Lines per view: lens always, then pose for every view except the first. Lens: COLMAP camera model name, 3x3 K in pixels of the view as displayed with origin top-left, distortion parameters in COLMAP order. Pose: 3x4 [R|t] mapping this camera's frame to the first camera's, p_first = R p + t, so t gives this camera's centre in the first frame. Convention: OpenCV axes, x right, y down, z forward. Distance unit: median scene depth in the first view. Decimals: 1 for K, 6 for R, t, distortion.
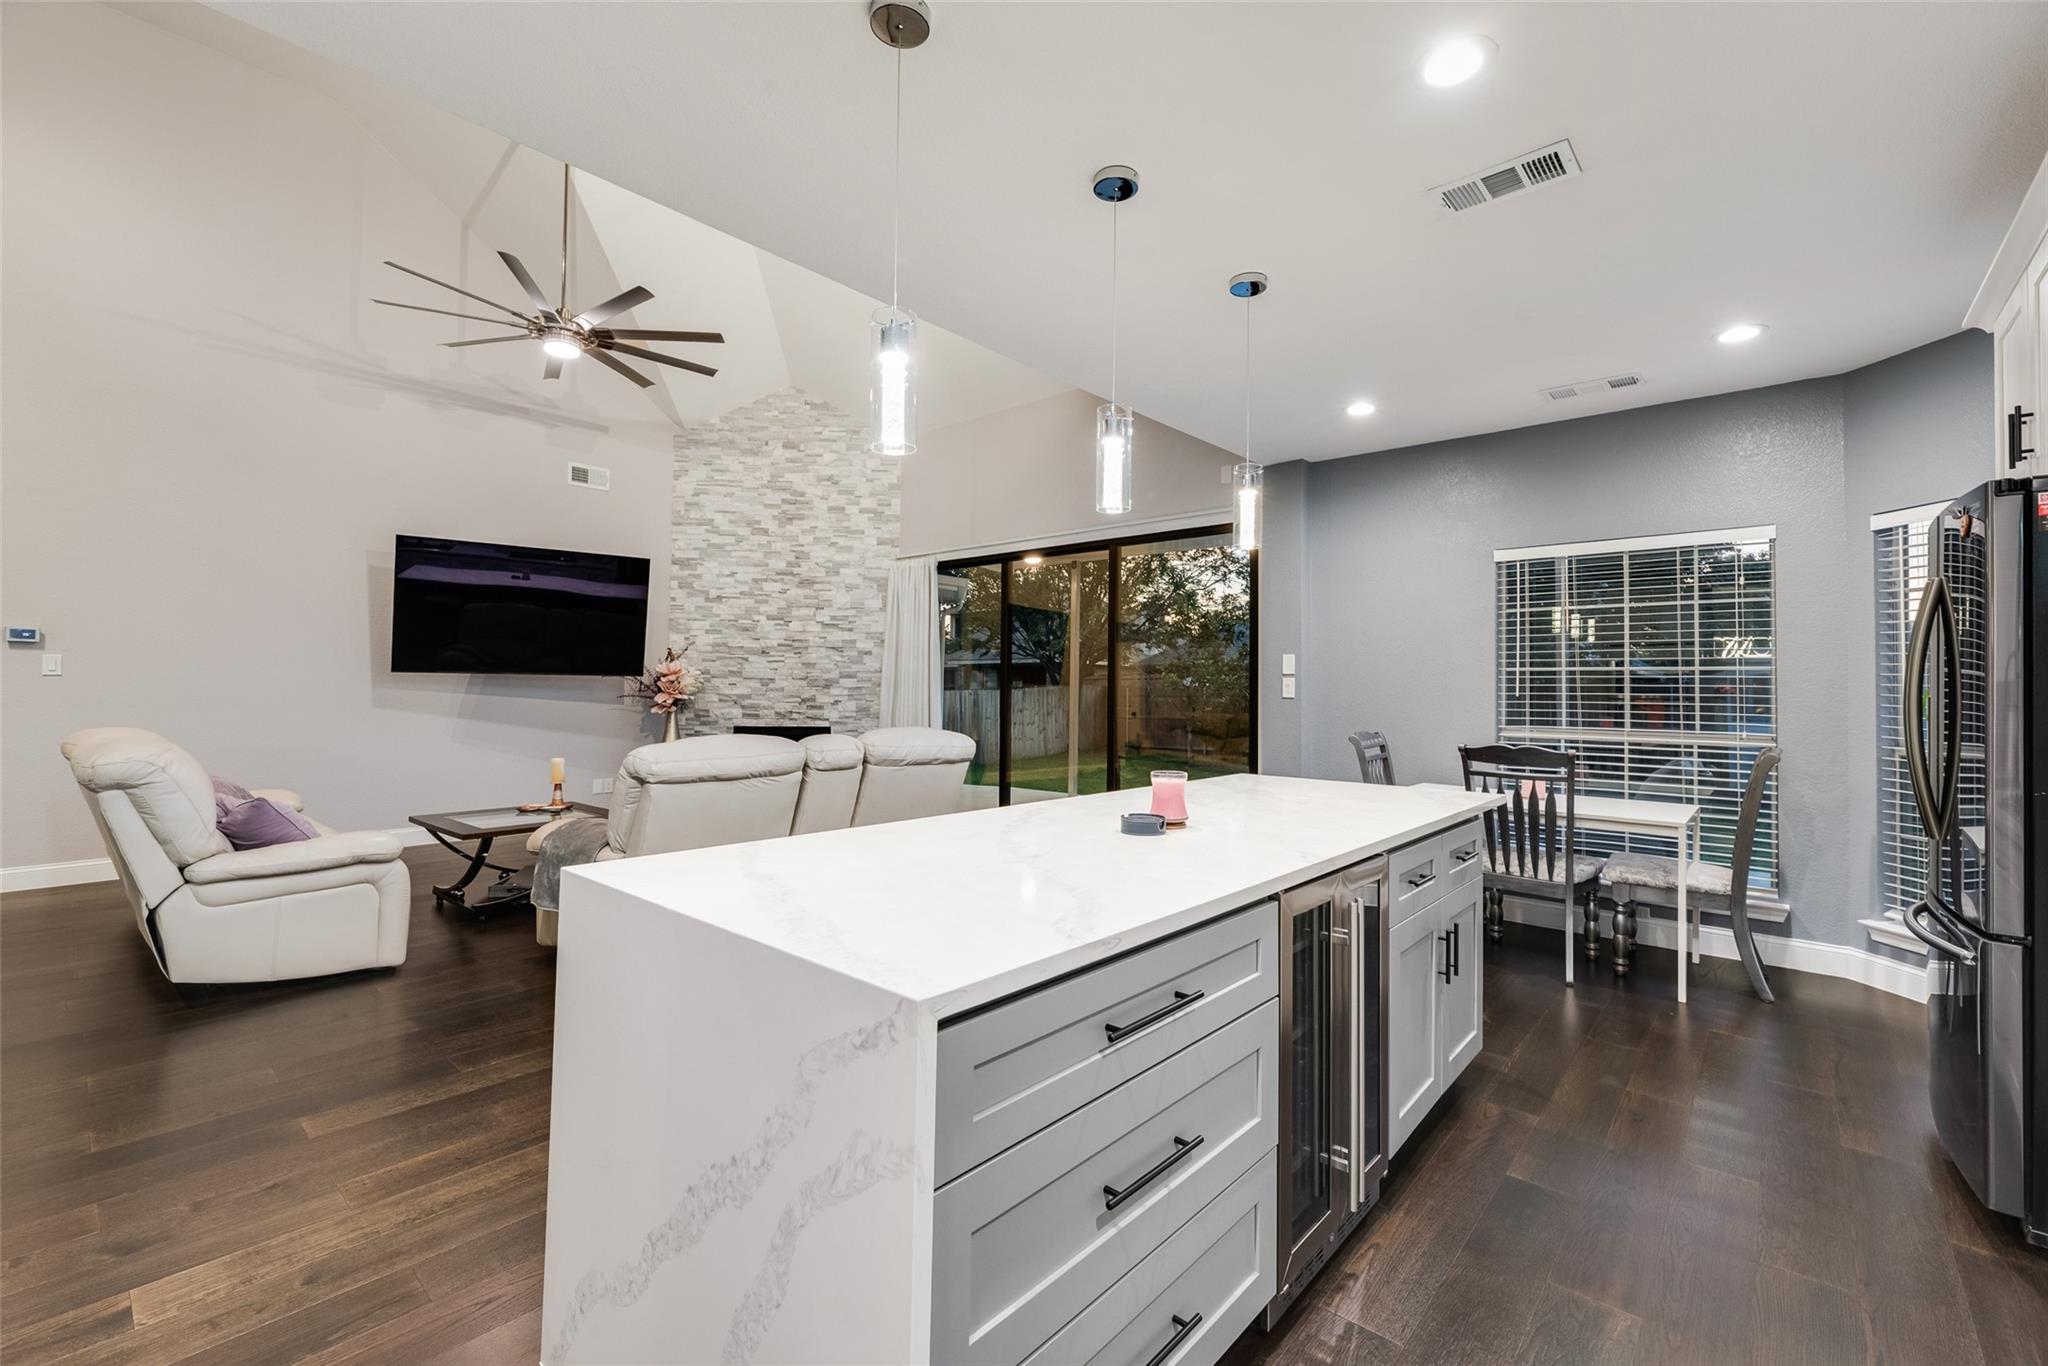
lens RADIAL K [[880.0, 0, 1019.5], [0, 880.0, 660.9], [0, 0, 1]] dist [0.000071, 0.000033]
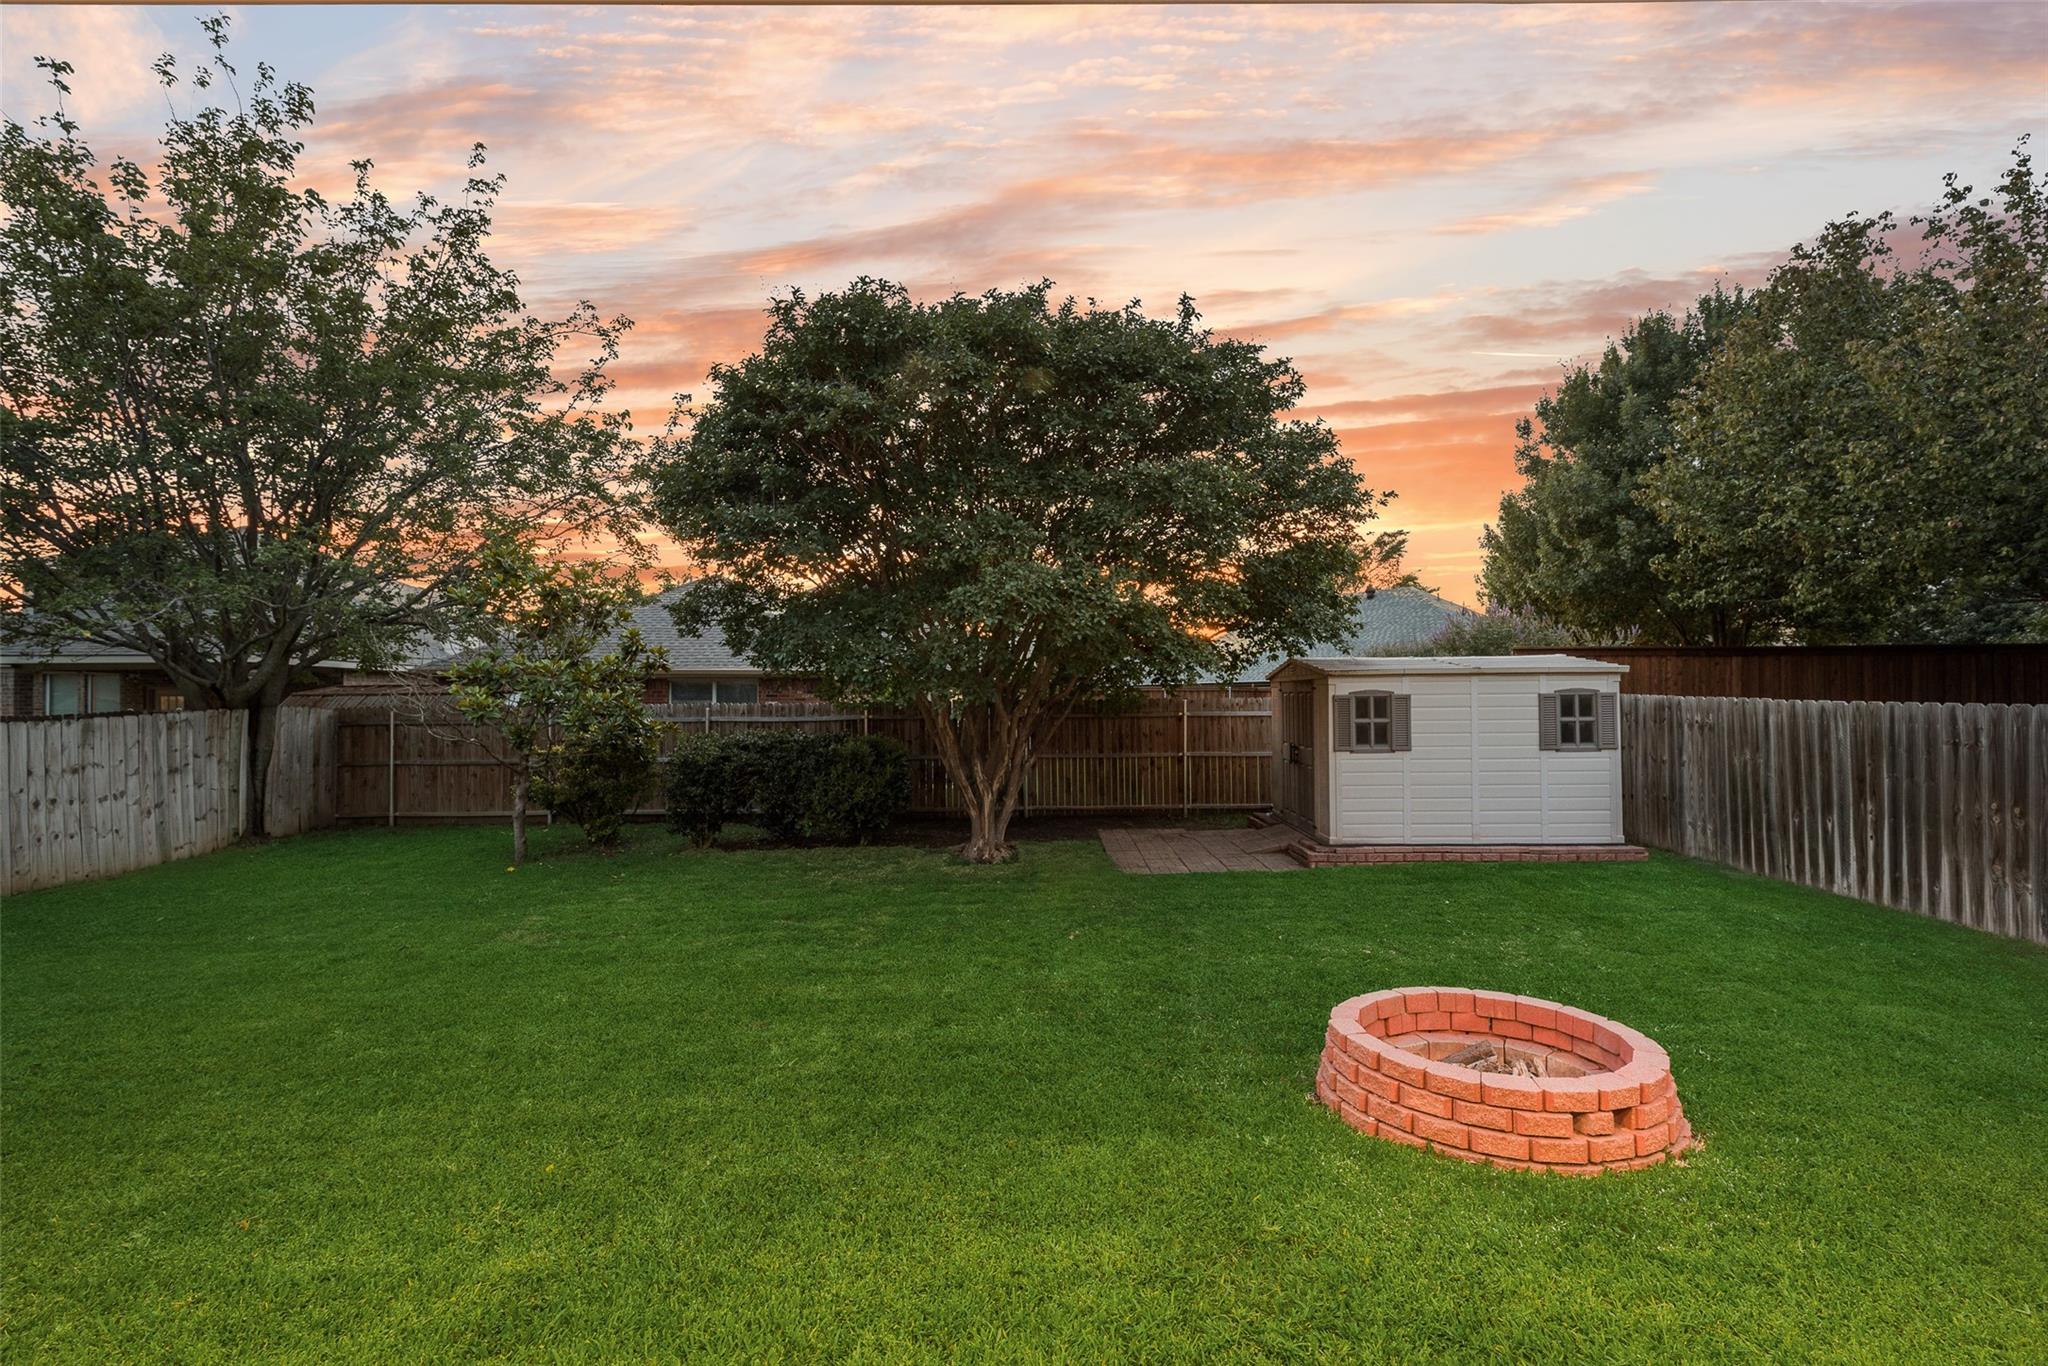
lens RADIAL K [[868.1, 0, 1023.4], [0, 868.1, 691.3], [0, 0, 1]] dist [0.001286, -0.000145]
pose [[0.758360, -0.003243, 0.651828, 0.196465], [-0.011788, 0.999756, 0.018689, 0.009369], [-0.651729, -0.021857, 0.758137, 0.954080]]
